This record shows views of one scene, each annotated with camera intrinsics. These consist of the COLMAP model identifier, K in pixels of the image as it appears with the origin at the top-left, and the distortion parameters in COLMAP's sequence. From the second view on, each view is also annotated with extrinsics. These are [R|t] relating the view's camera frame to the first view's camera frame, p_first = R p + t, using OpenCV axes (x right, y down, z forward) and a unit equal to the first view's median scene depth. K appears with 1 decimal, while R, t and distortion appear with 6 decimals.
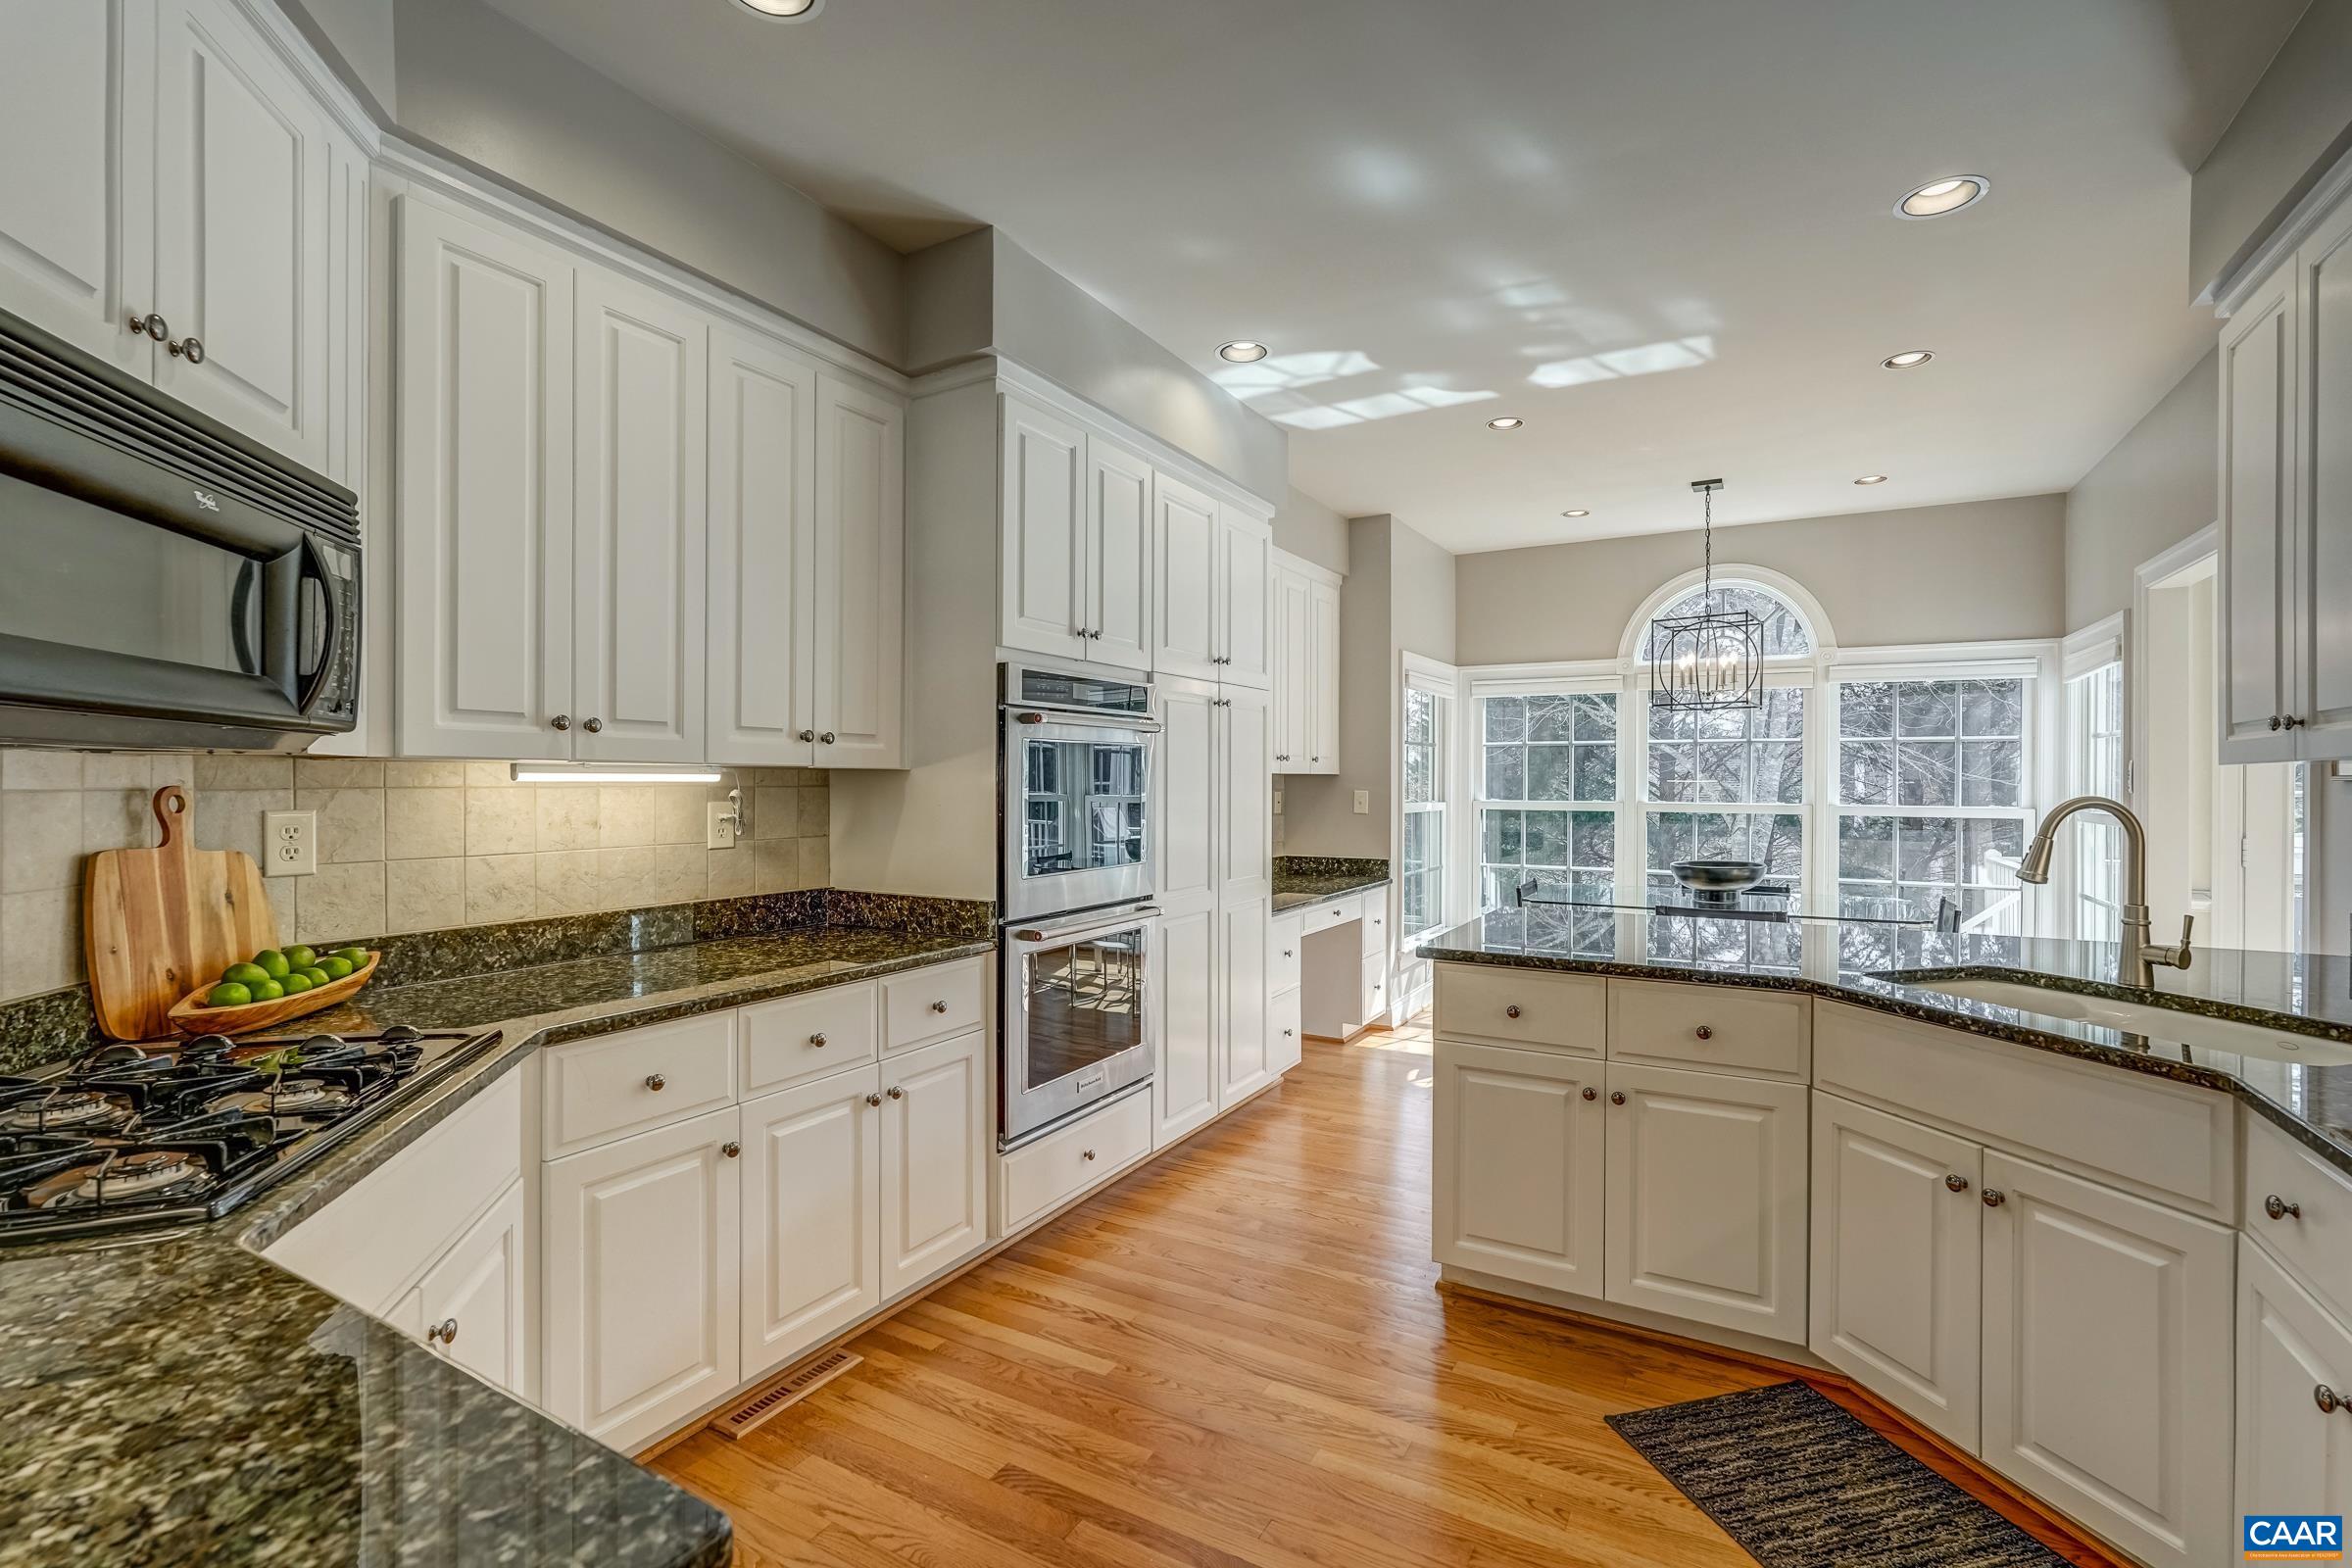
lens RADIAL K [[1043.3, 0, 1184.7], [0, 1043.3, 780.0], [0, 0, 1]] dist [-0.010592, 0.006859]
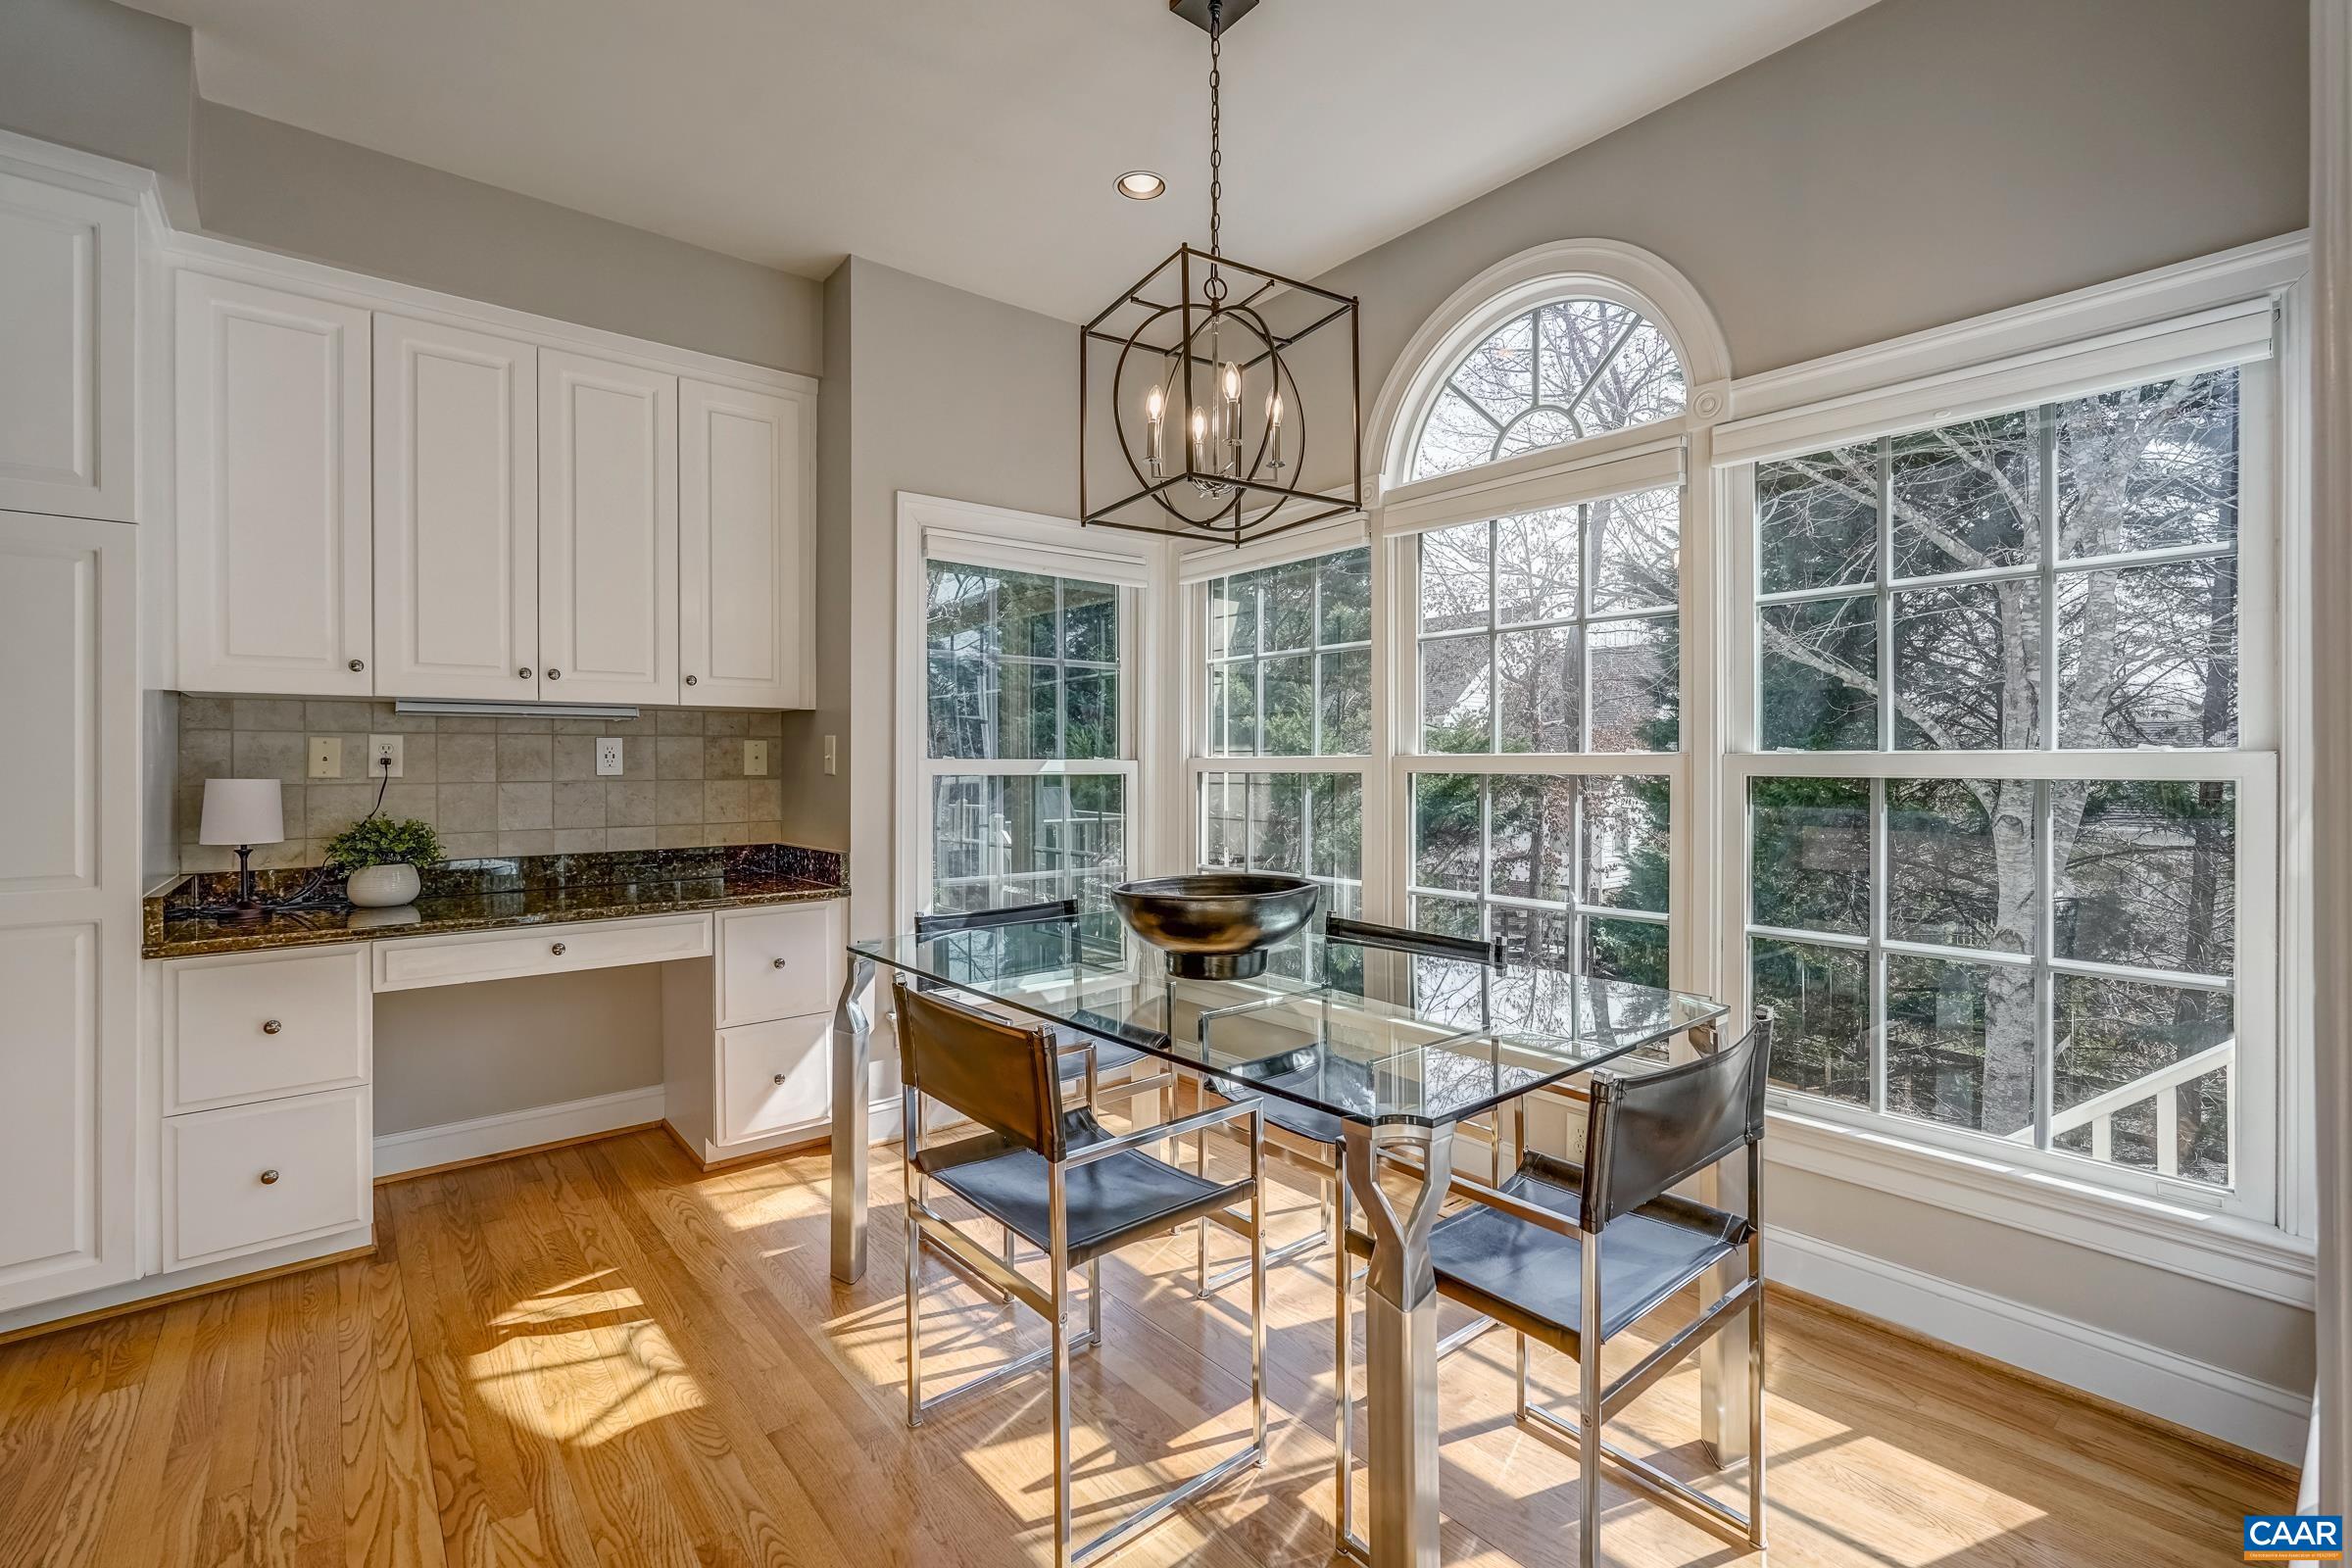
lens RADIAL K [[1043.3, 0, 1186.0], [0, 1043.3, 746.7], [0, 0, 1]] dist [-0.010592, 0.006859]
pose [[0.938892, -0.012349, -0.343989, 1.364801], [0.006074, 0.999795, -0.019312, 0.072716], [0.344157, 0.016043, 0.938775, 1.286124]]
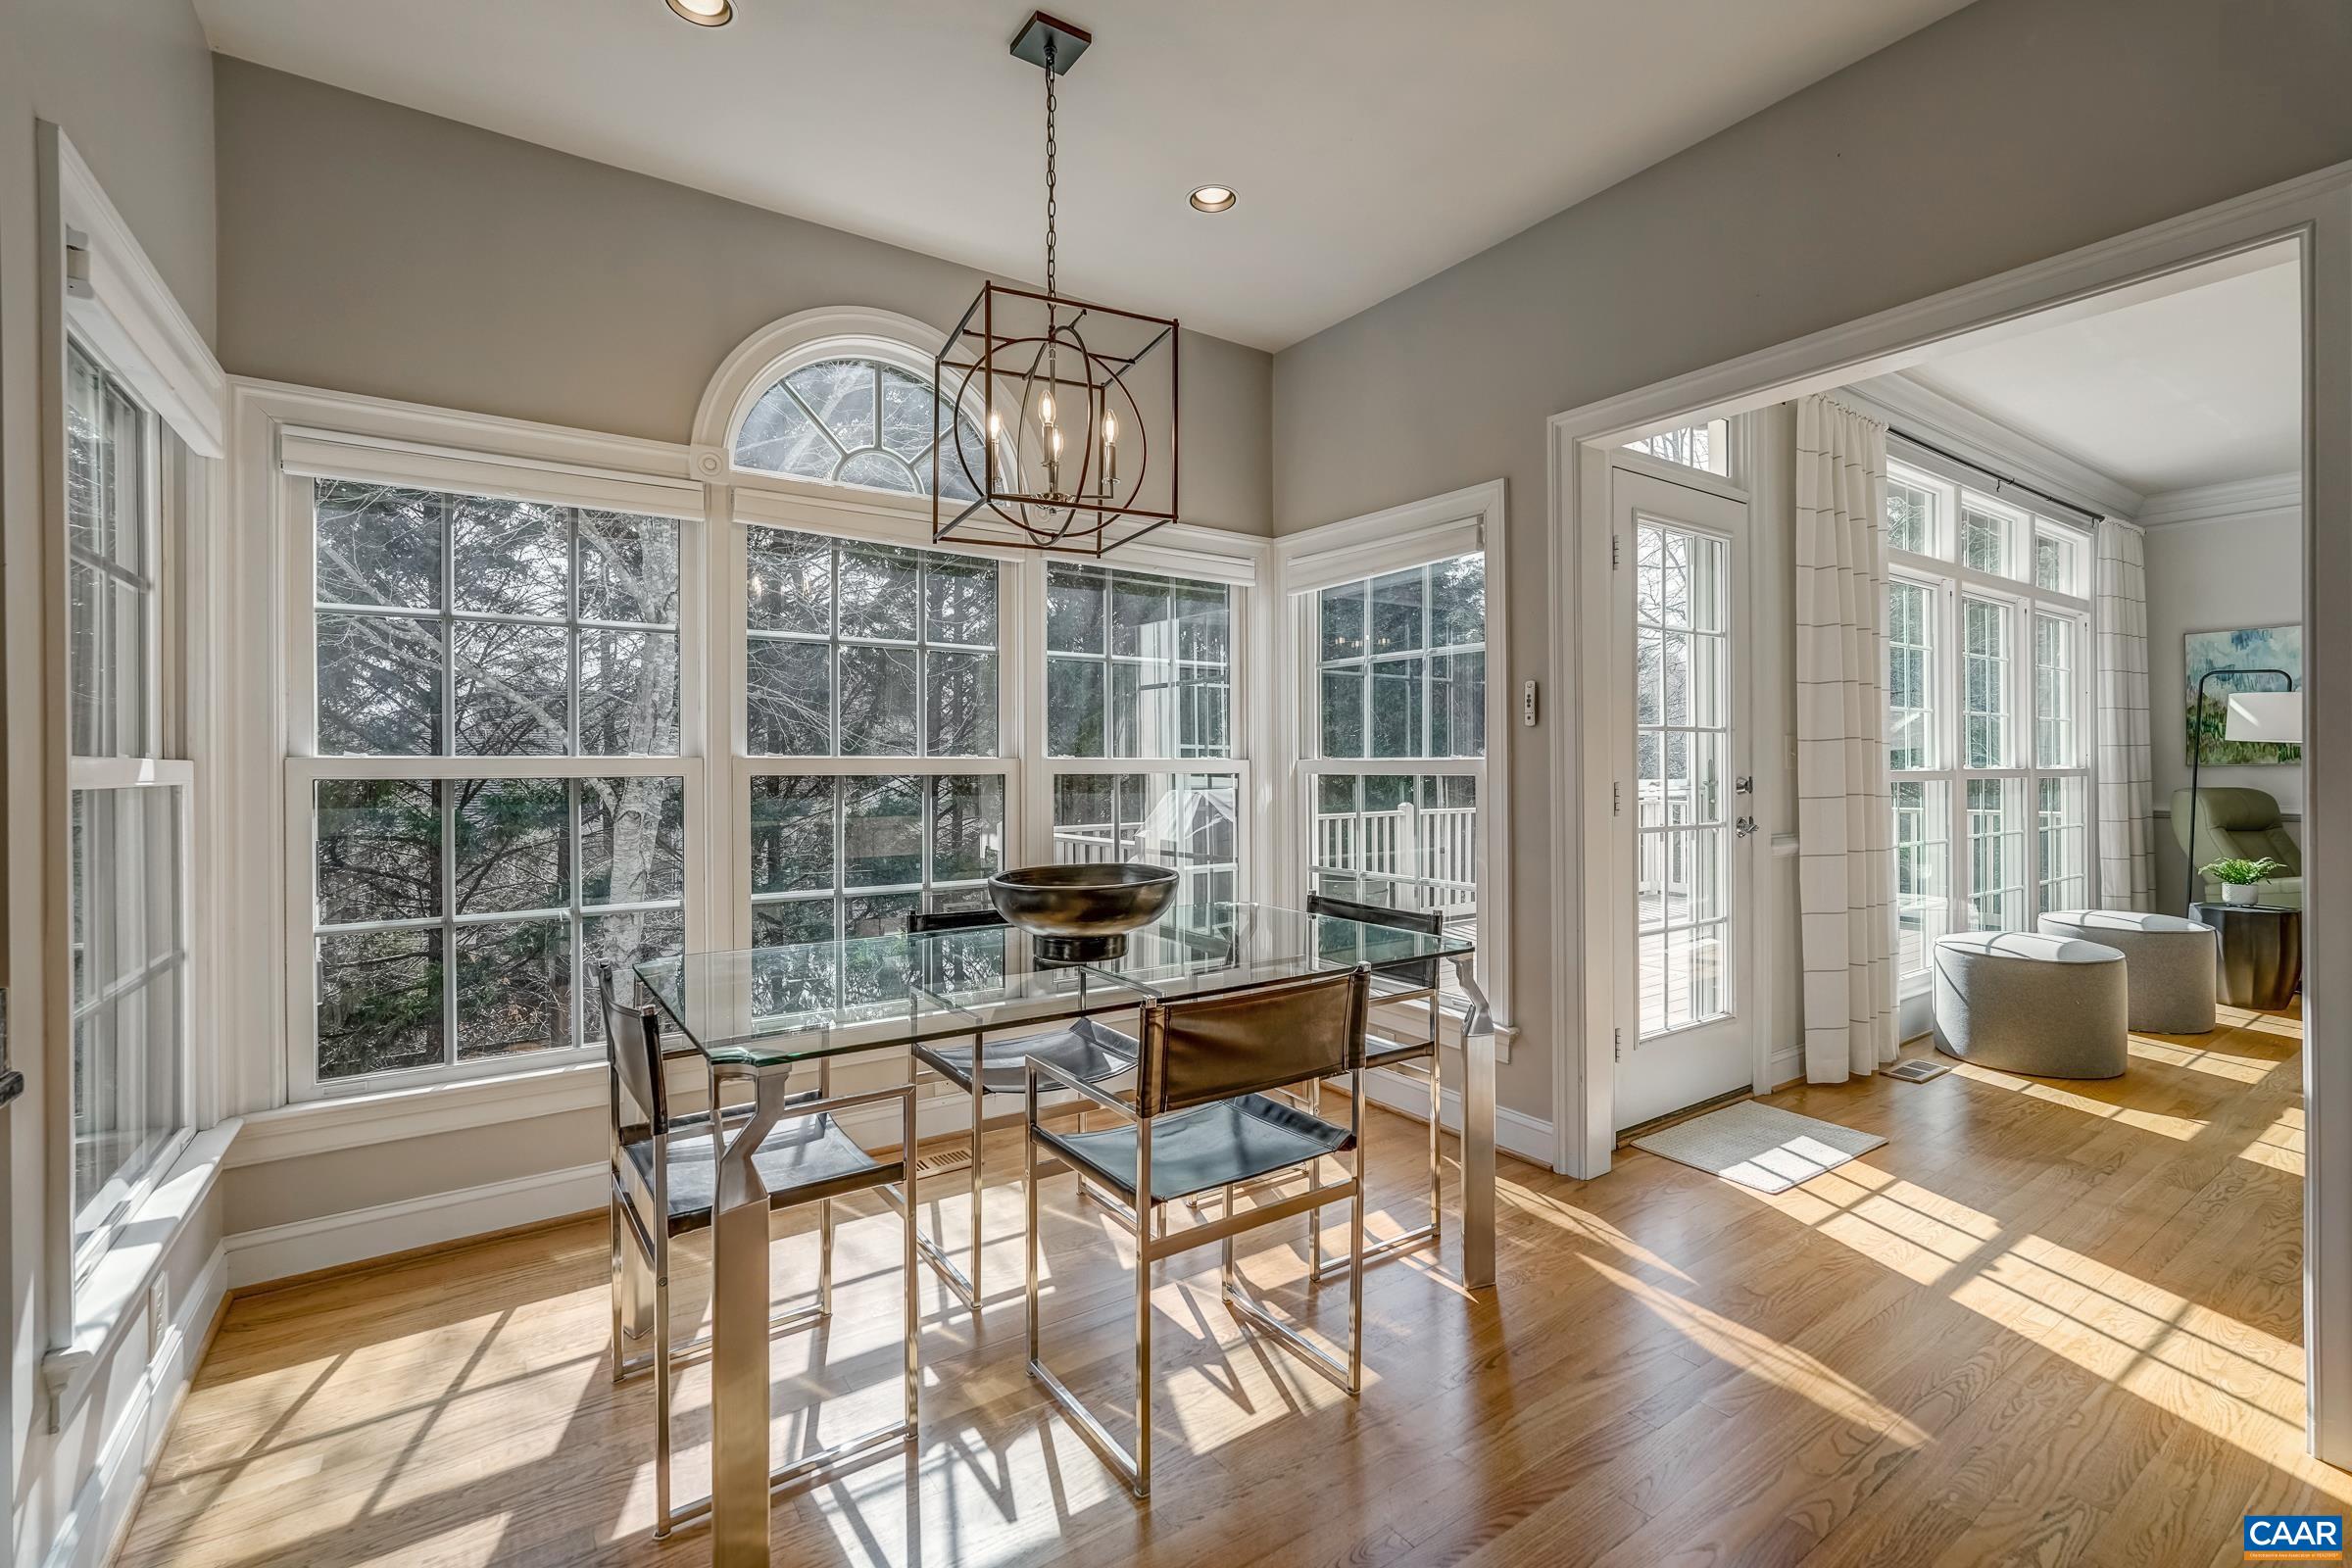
lens RADIAL K [[1043.3, 0, 1177.1], [0, 1043.3, 771.6], [0, 0, 1]] dist [-0.010592, 0.006859]
pose [[0.432356, -0.010546, 0.901641, 0.249100], [0.003841, 0.999944, 0.009854, 0.064199], [-0.901695, -0.000798, 0.432372, 1.634508]]
